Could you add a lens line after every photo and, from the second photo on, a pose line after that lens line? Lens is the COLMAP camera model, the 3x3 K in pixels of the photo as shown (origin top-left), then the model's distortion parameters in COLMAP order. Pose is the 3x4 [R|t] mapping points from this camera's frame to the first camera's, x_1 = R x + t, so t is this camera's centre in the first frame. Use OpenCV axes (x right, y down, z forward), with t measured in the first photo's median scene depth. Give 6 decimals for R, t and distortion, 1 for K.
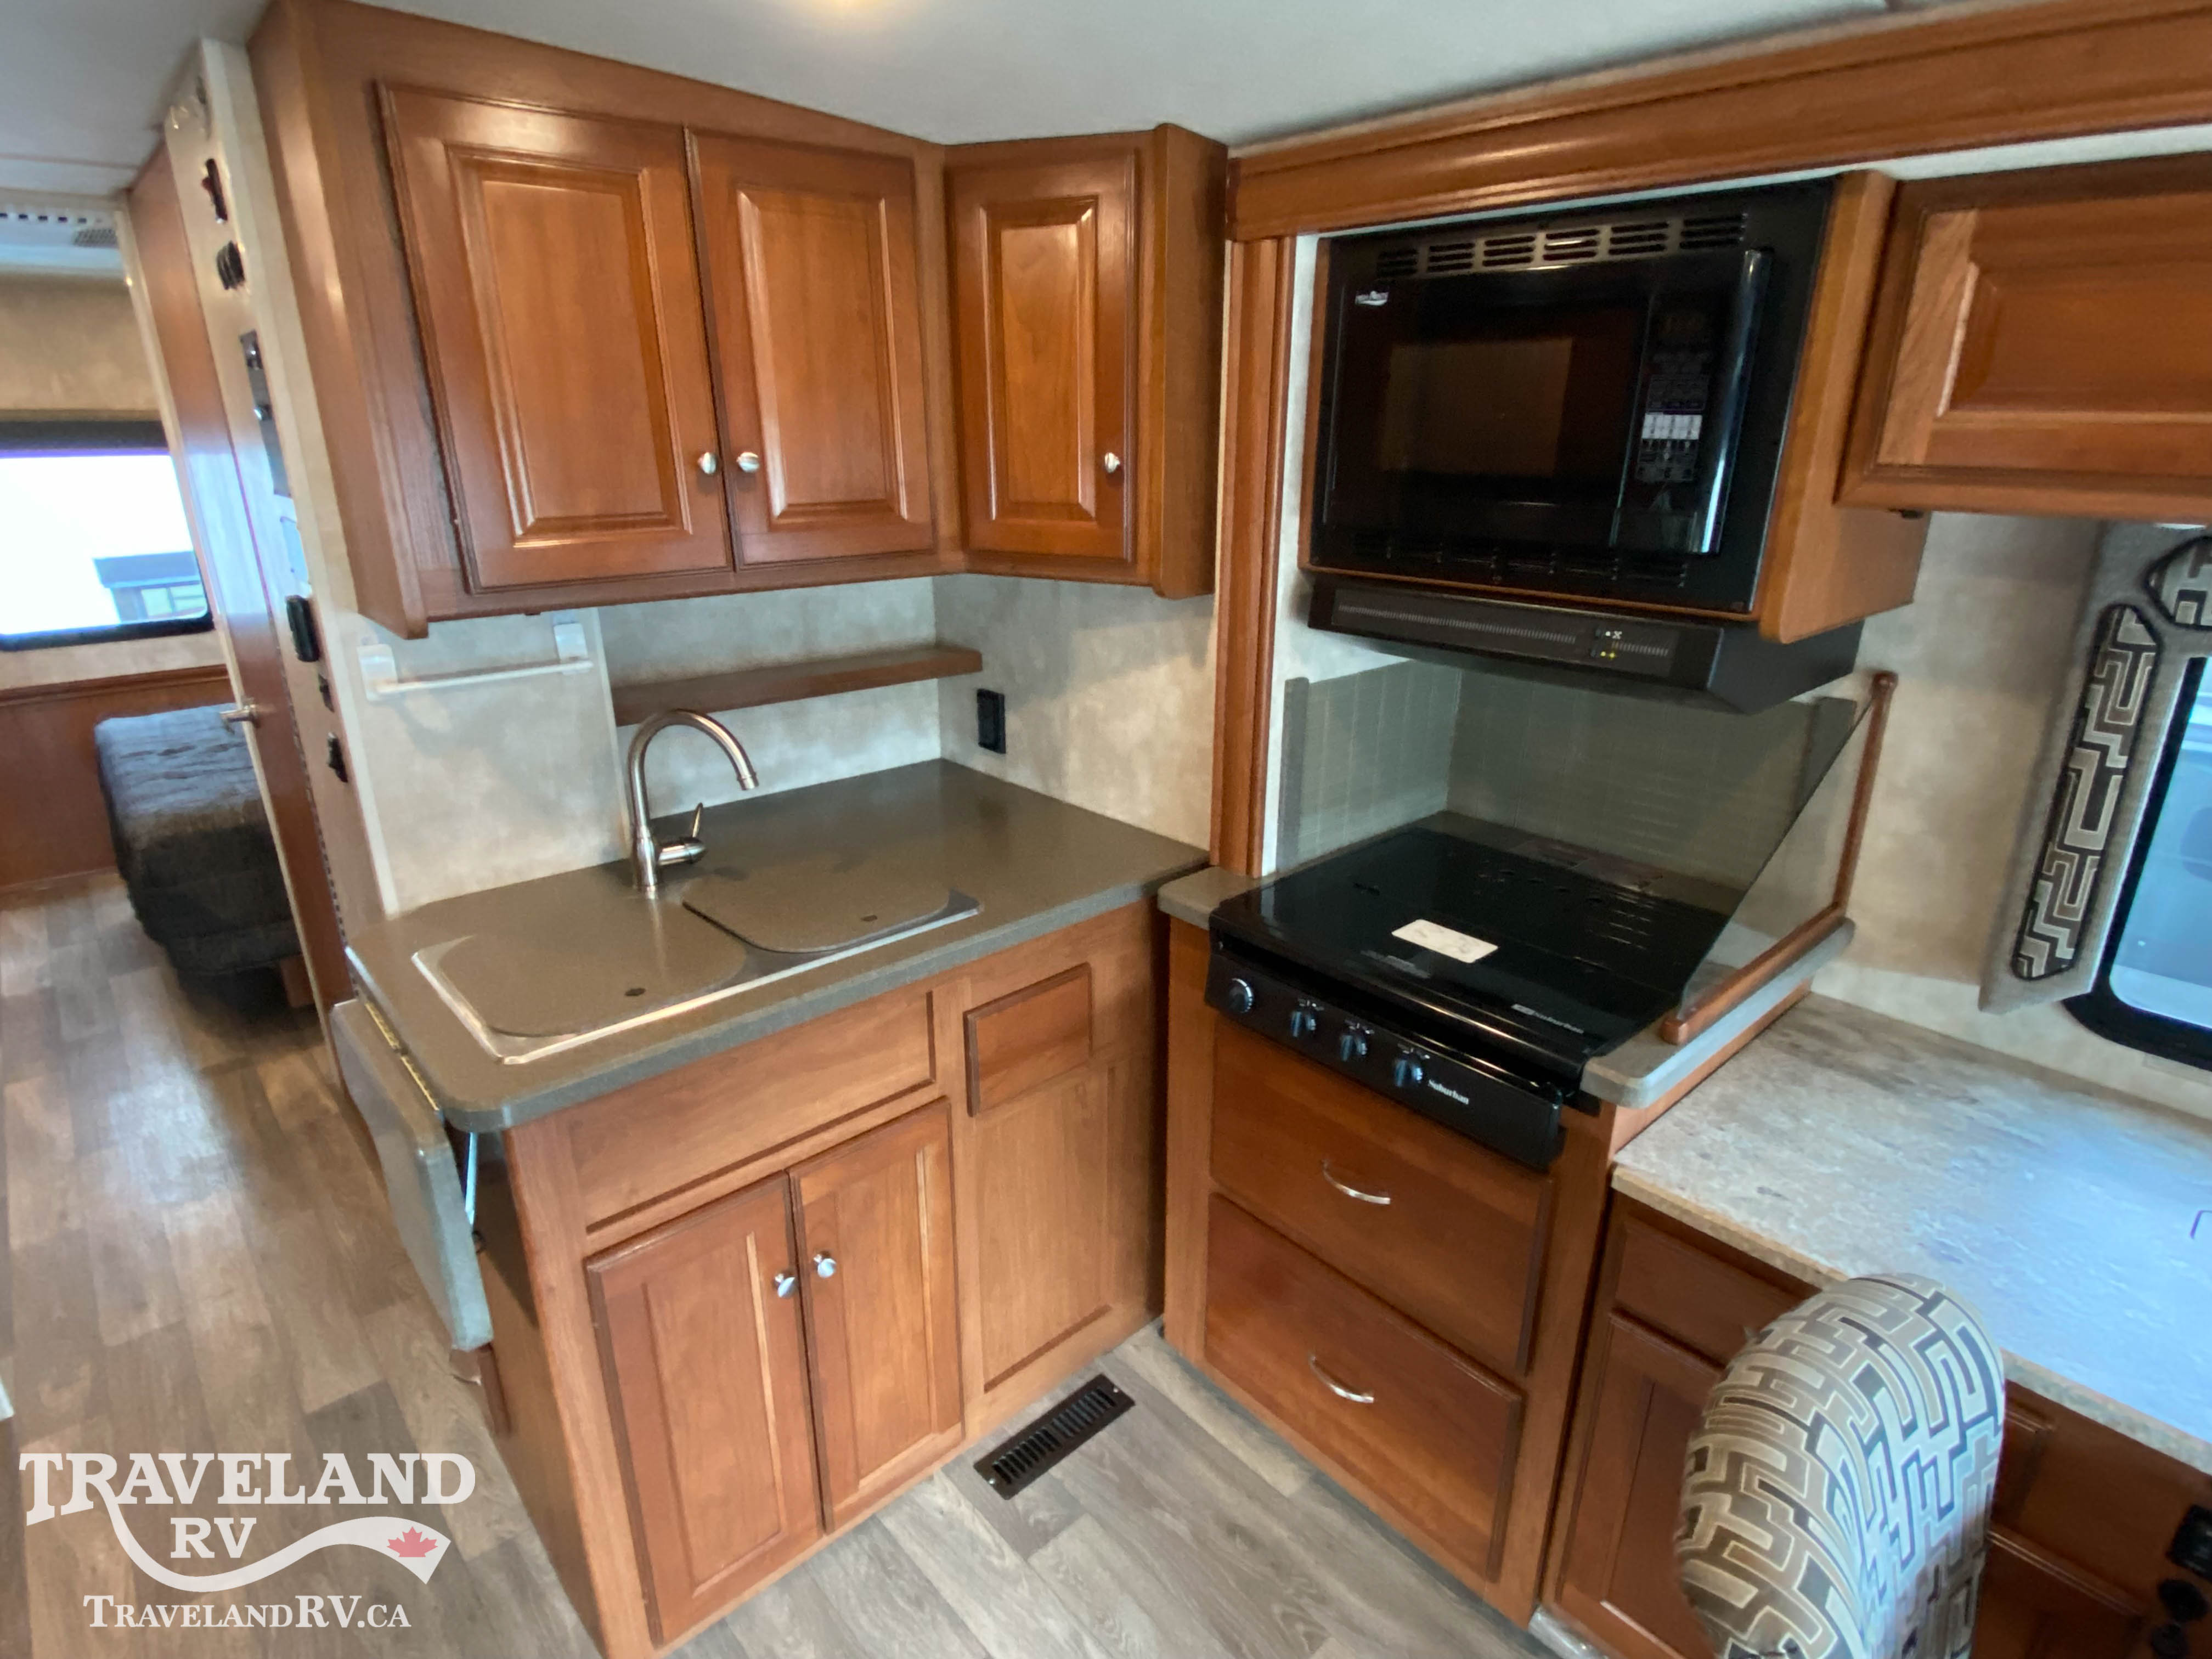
lens RADIAL K [[1160.2, 0, 1106.0], [0, 1160.2, 829.5], [0, 0, 1]] dist [0.022056, -0.022694]
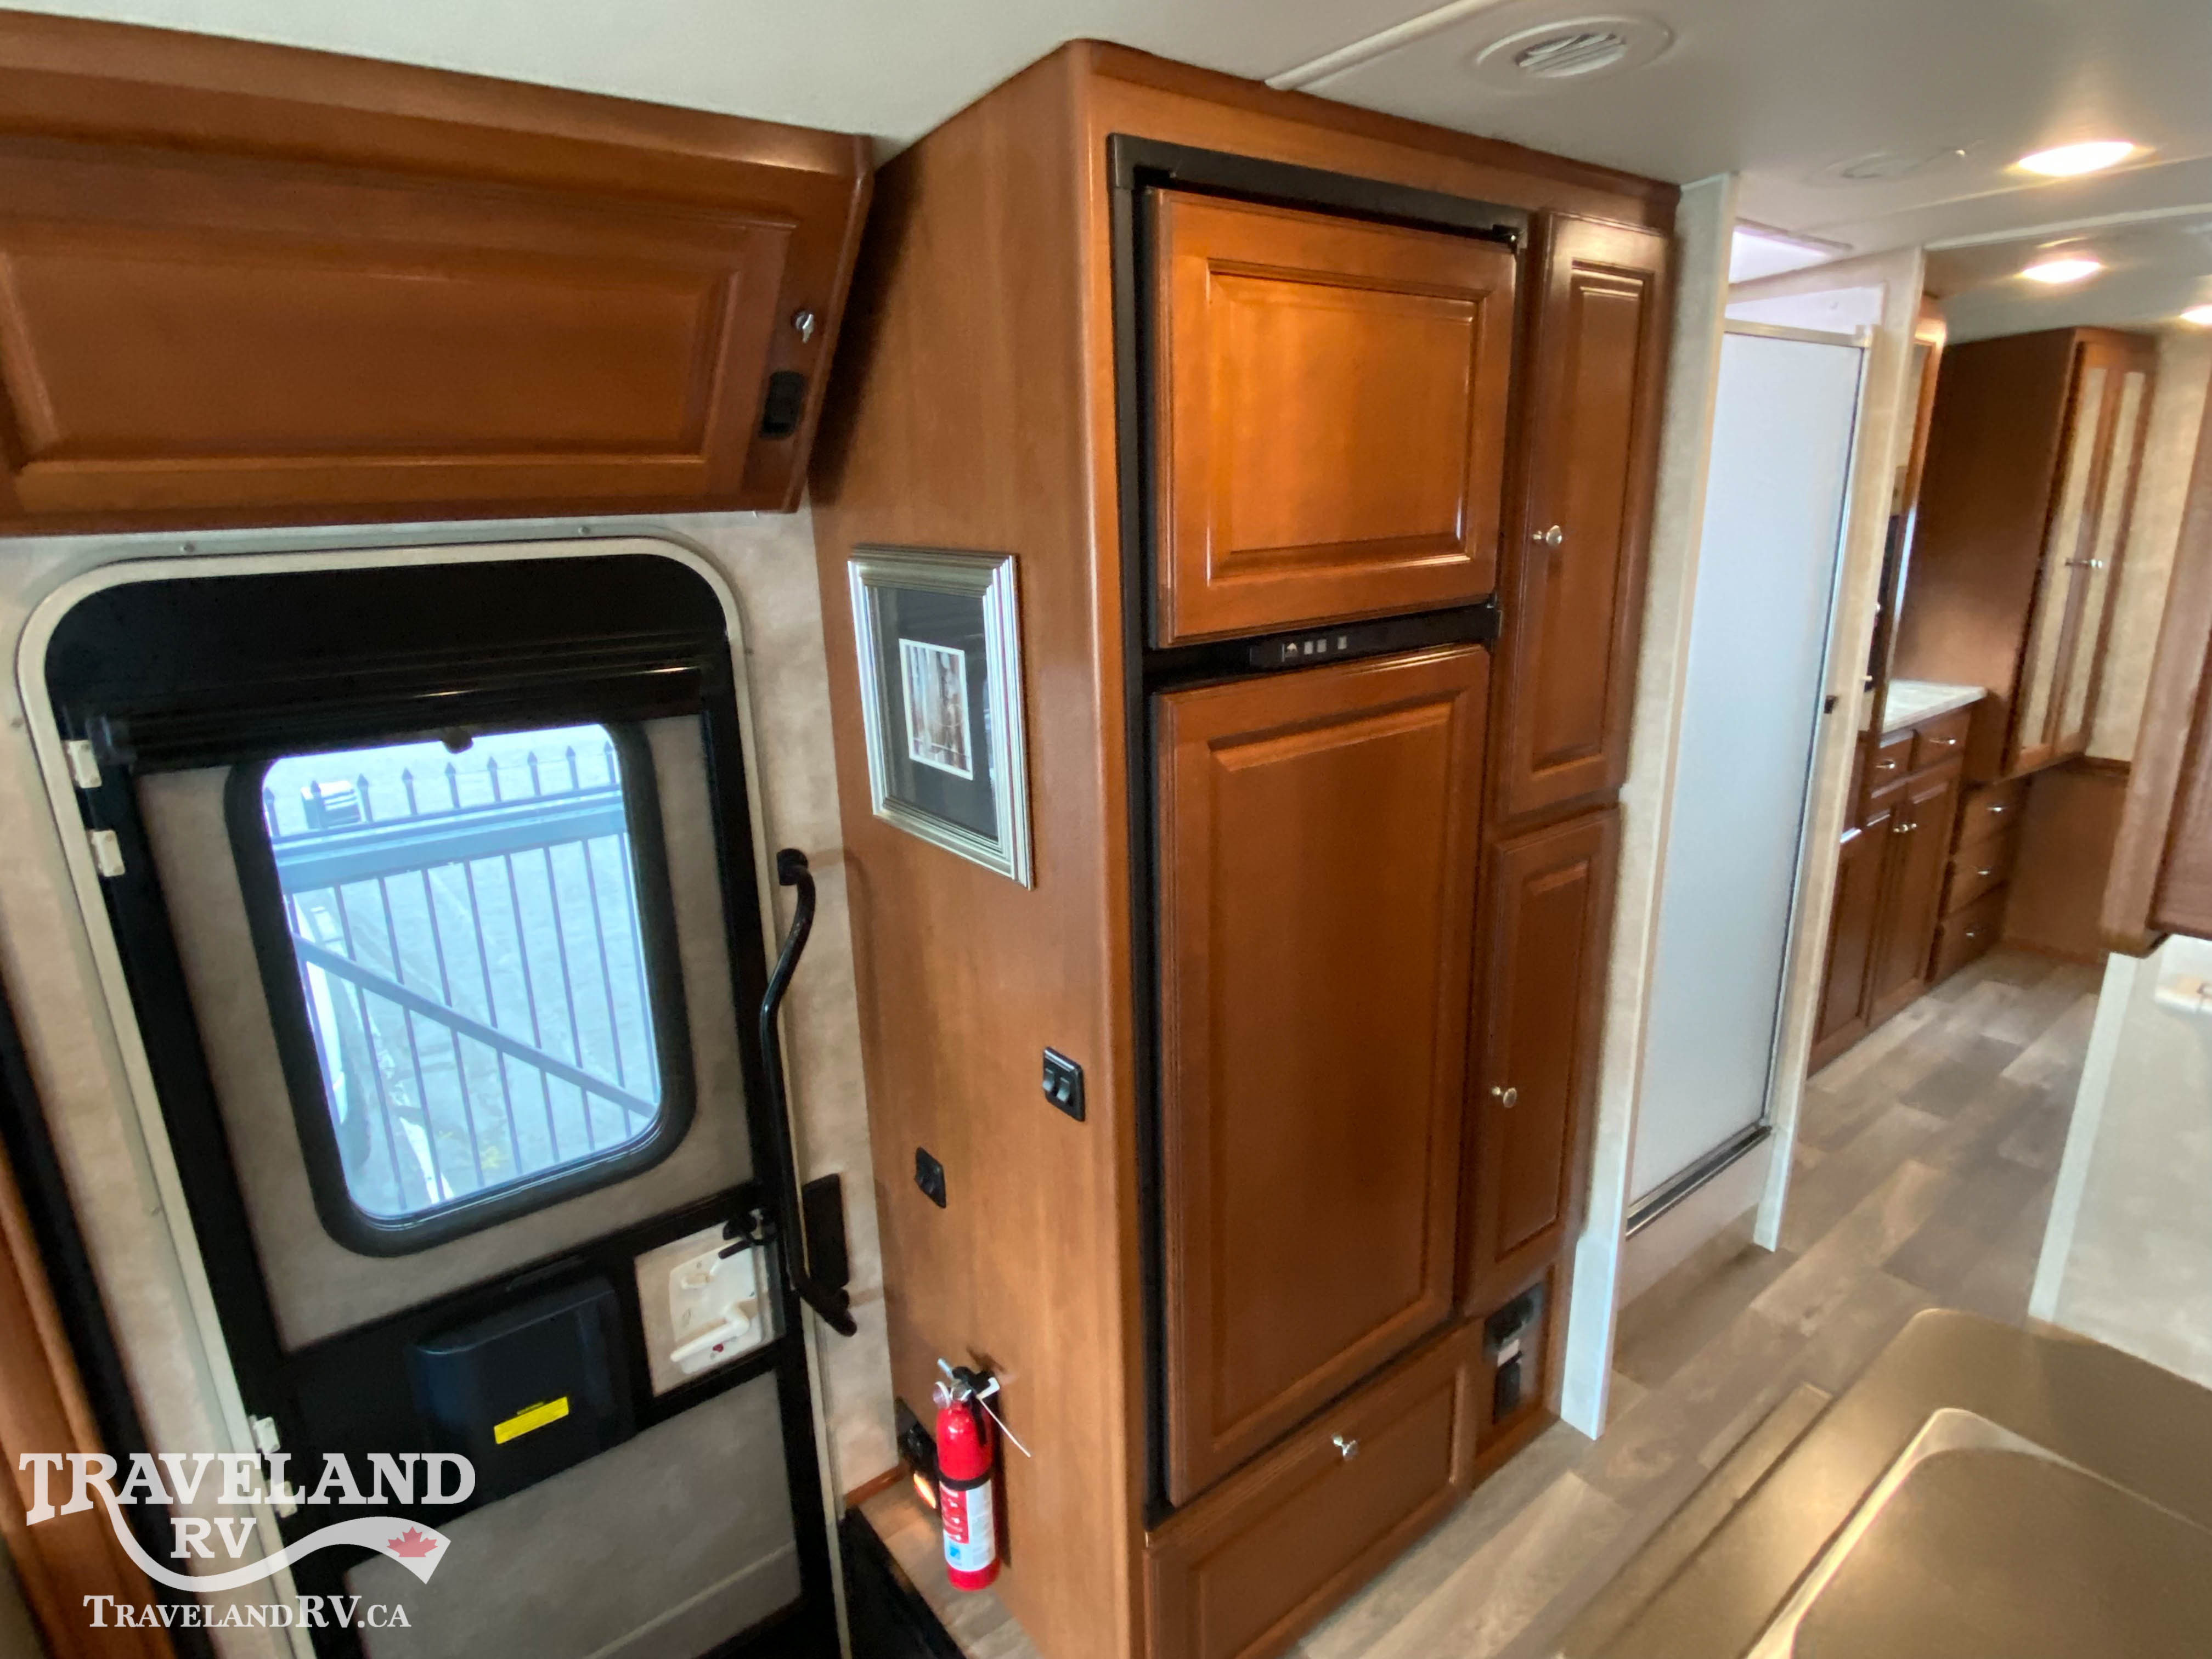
lens RADIAL K [[1154.8, 0, 1098.9], [0, 1154.8, 814.8], [0, 0, 1]] dist [0.022136, -0.018274]
pose [[-0.082062, 0.267923, -0.959939, -0.064027], [-0.304798, 0.910291, 0.280123, -0.176517], [0.948875, 0.315575, 0.006962, 0.434977]]
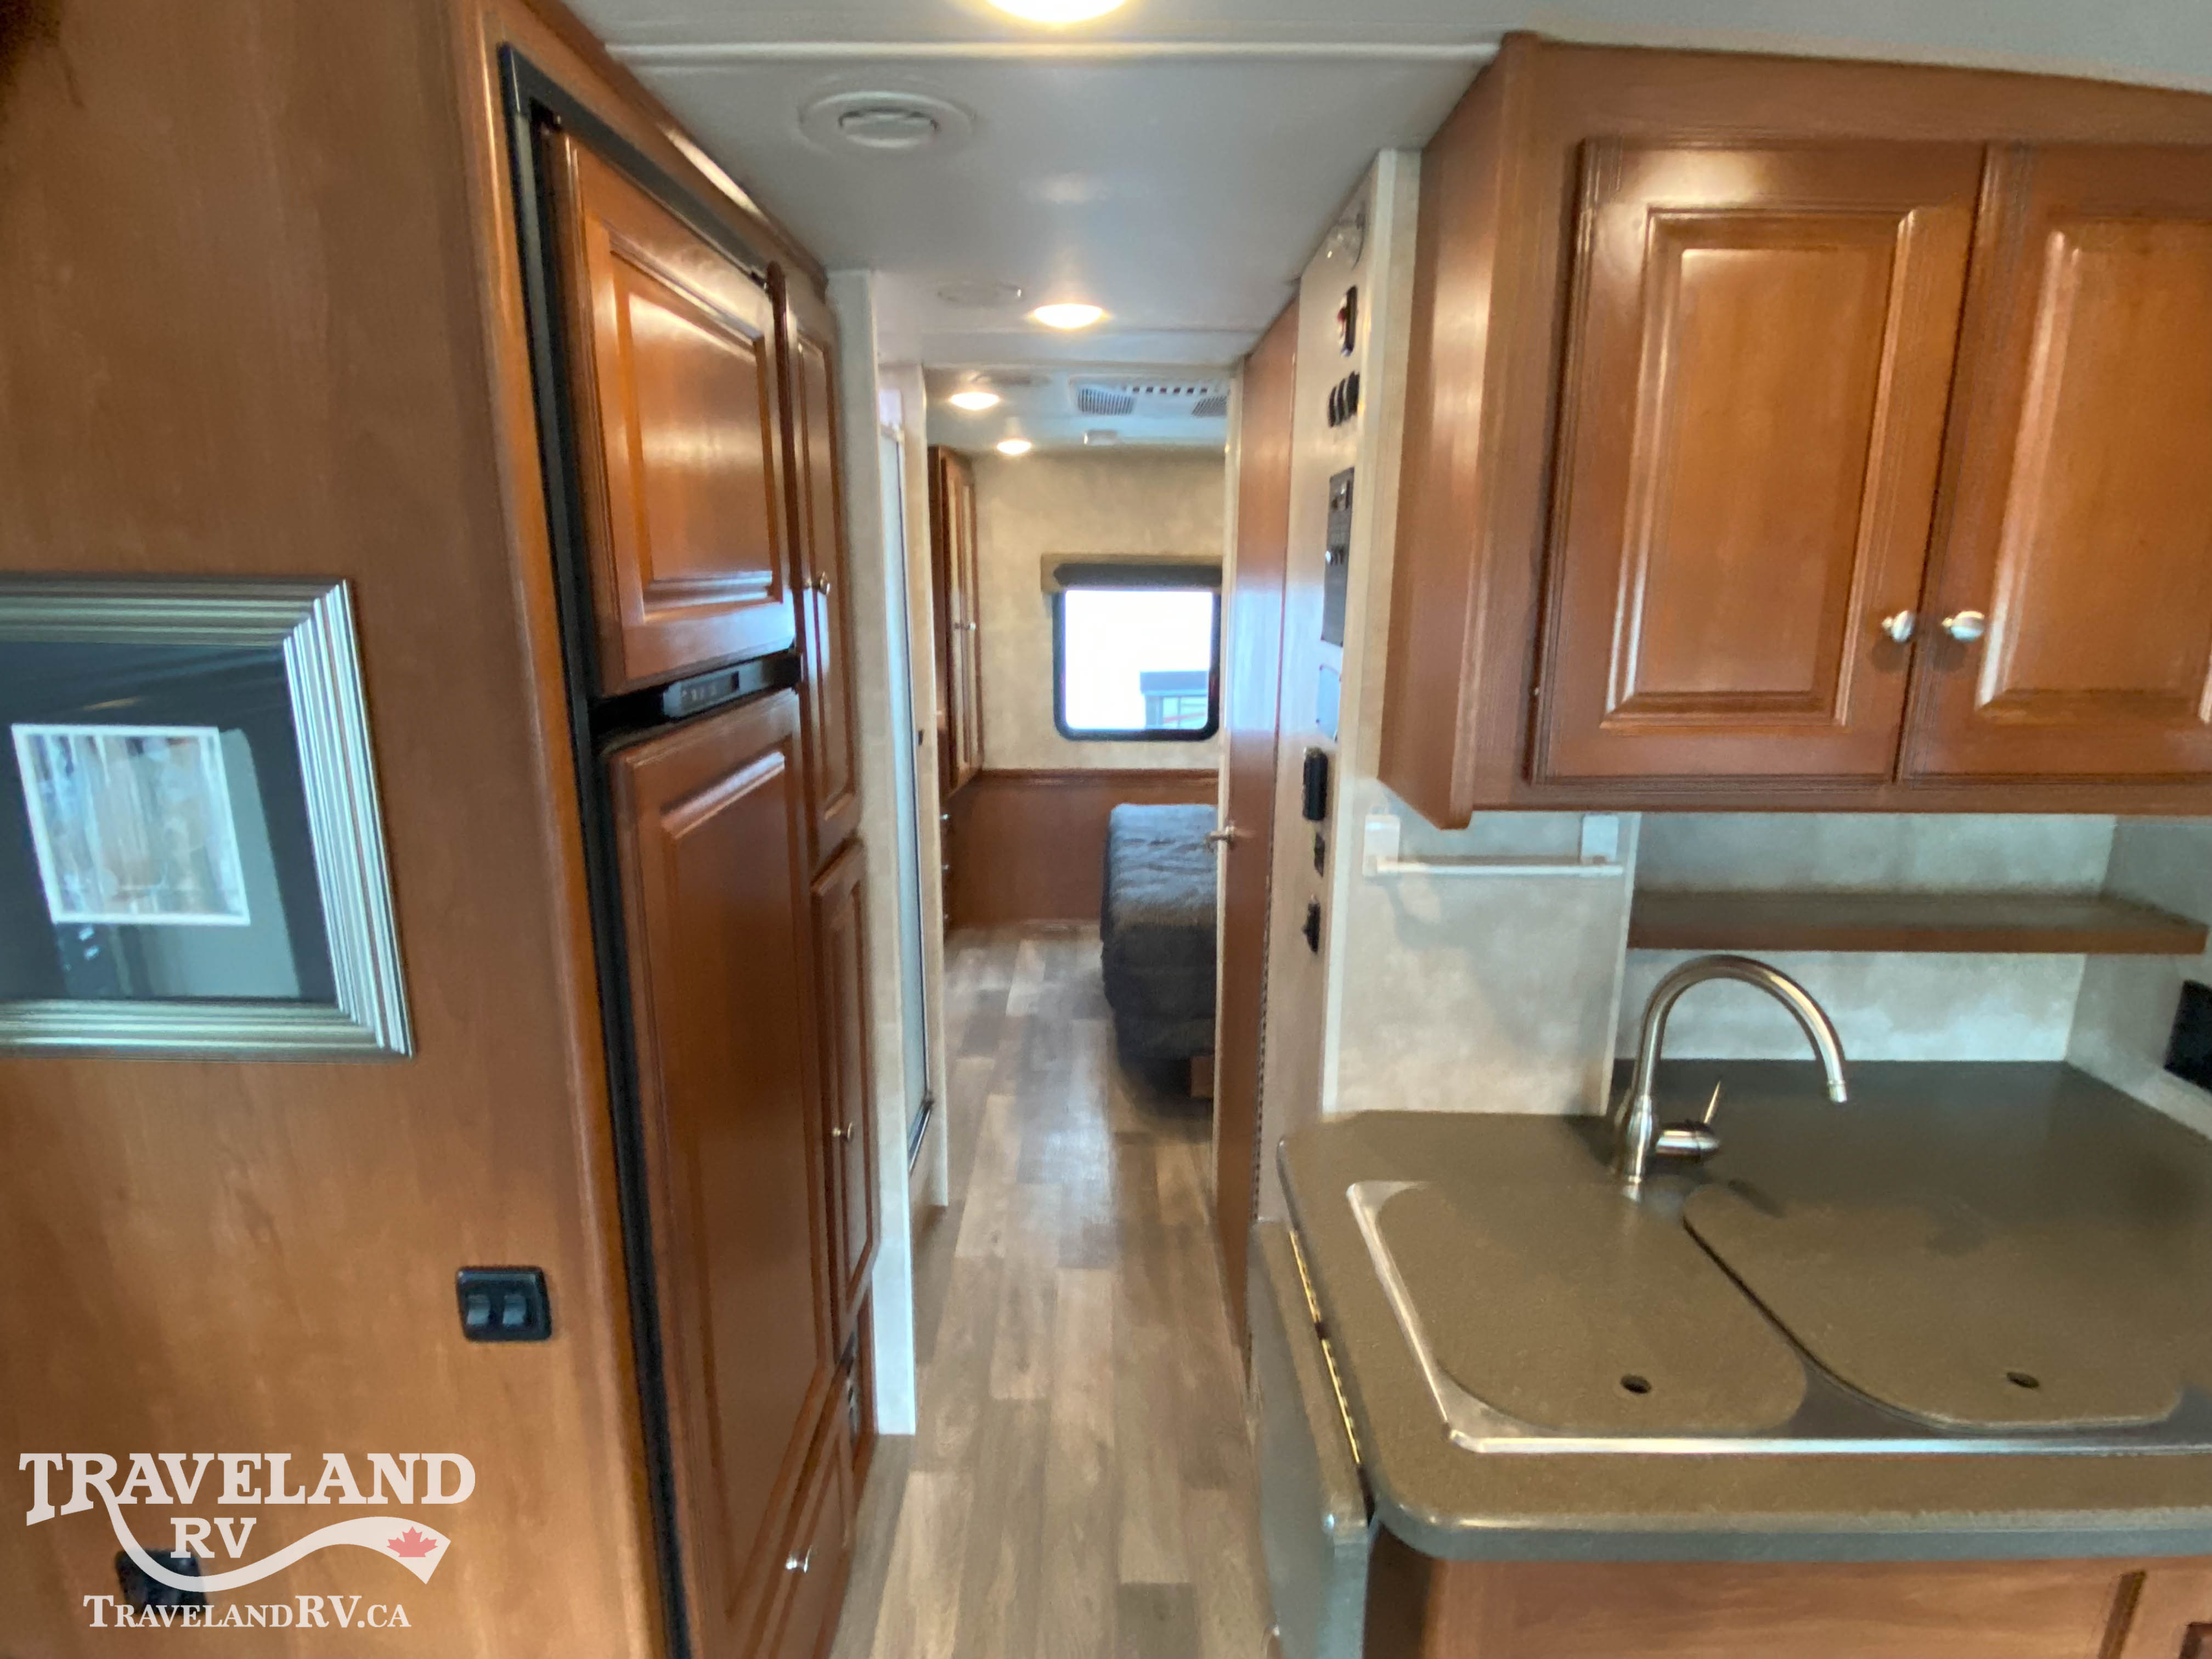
lens RADIAL K [[1149.2, 0, 1106.0], [0, 1149.2, 829.5], [0, 0, 1]] dist [0.042817, -0.041670]
pose [[0.744517, 0.153742, -0.649660, -0.199736], [-0.227145, 0.973400, -0.029956, -0.067077], [0.627774, 0.169870, 0.759634, 0.197086]]
